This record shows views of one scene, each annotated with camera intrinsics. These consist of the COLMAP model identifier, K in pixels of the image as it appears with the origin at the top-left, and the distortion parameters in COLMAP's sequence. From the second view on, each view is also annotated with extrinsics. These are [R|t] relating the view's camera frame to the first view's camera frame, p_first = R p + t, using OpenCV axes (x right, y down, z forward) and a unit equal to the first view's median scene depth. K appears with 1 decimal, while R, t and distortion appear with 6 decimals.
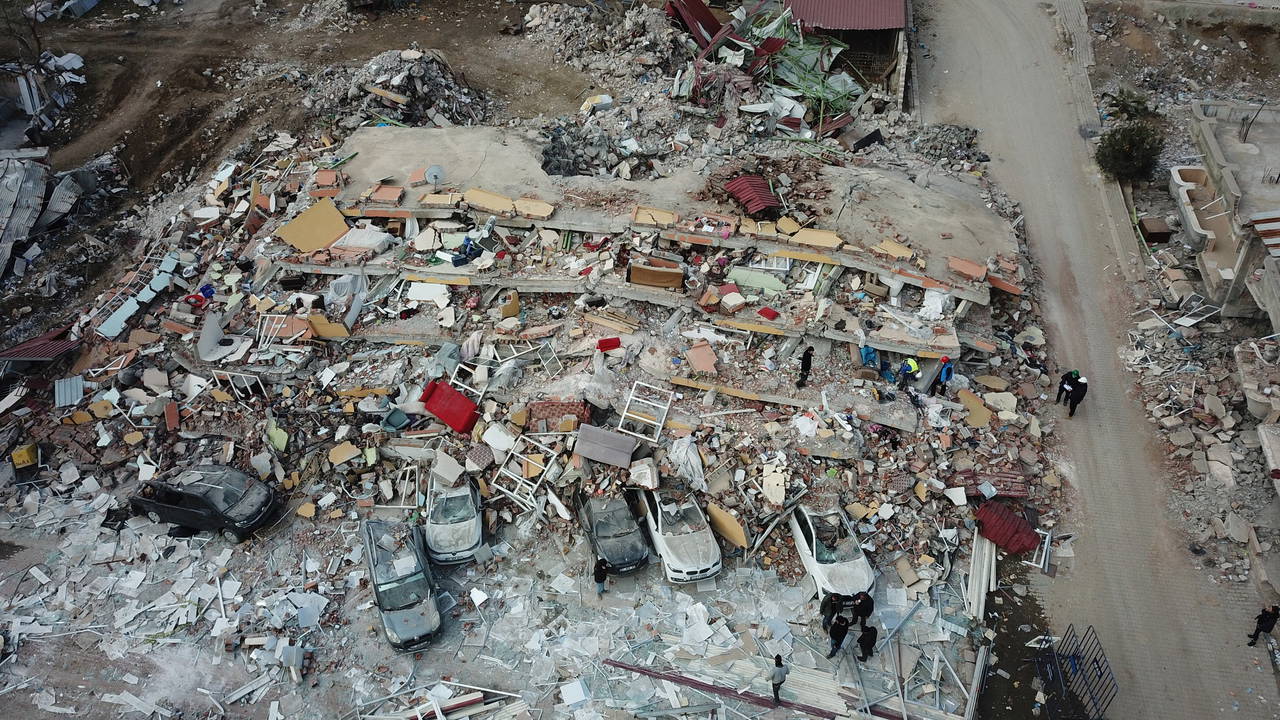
lens RADIAL K [[954.2, 0, 640.0], [0, 954.2, 360.0], [0, 0, 1]] dist [0.060070, -0.097134]
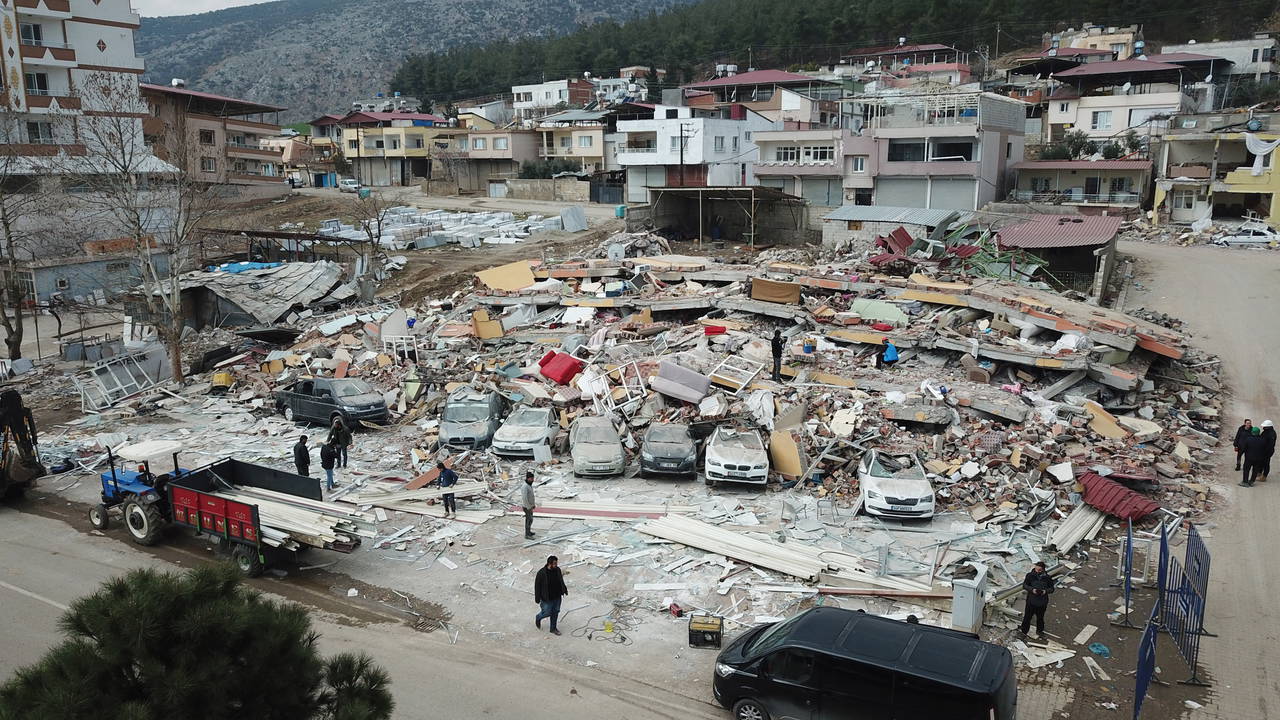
lens RADIAL K [[970.1, 0, 648.2], [0, 970.1, 360.0], [0, 0, 1]] dist [0.020930, -0.011252]
pose [[0.941765, 0.065581, -0.329814, 0.244241], [-0.221500, 0.858944, -0.461685, 0.504427], [0.253015, 0.507852, 0.823450, 0.127511]]
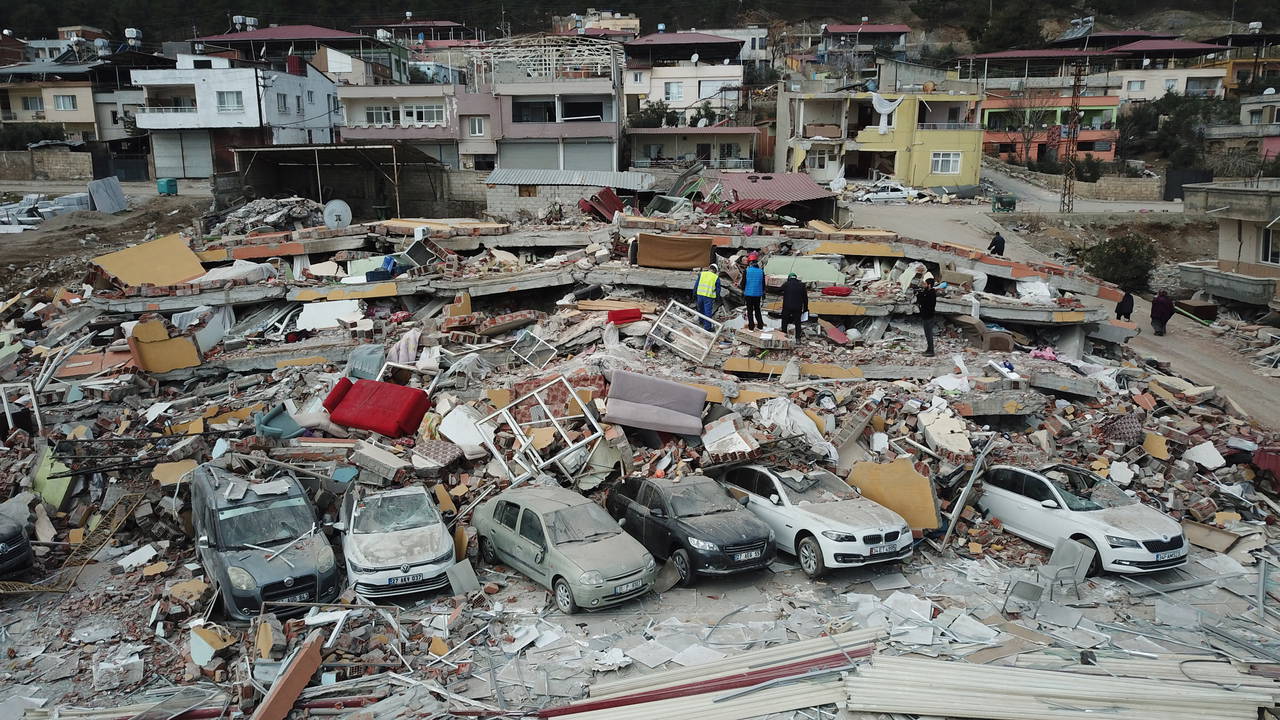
lens RADIAL K [[966.3, 0, 640.0], [0, 966.3, 360.0], [0, 0, 1]] dist [0.001672, 0.005954]
pose [[0.982047, -0.043247, 0.183613, -0.142754], [0.128385, 0.866380, -0.482600, 0.325056], [-0.138208, 0.497509, 0.856378, 0.437795]]
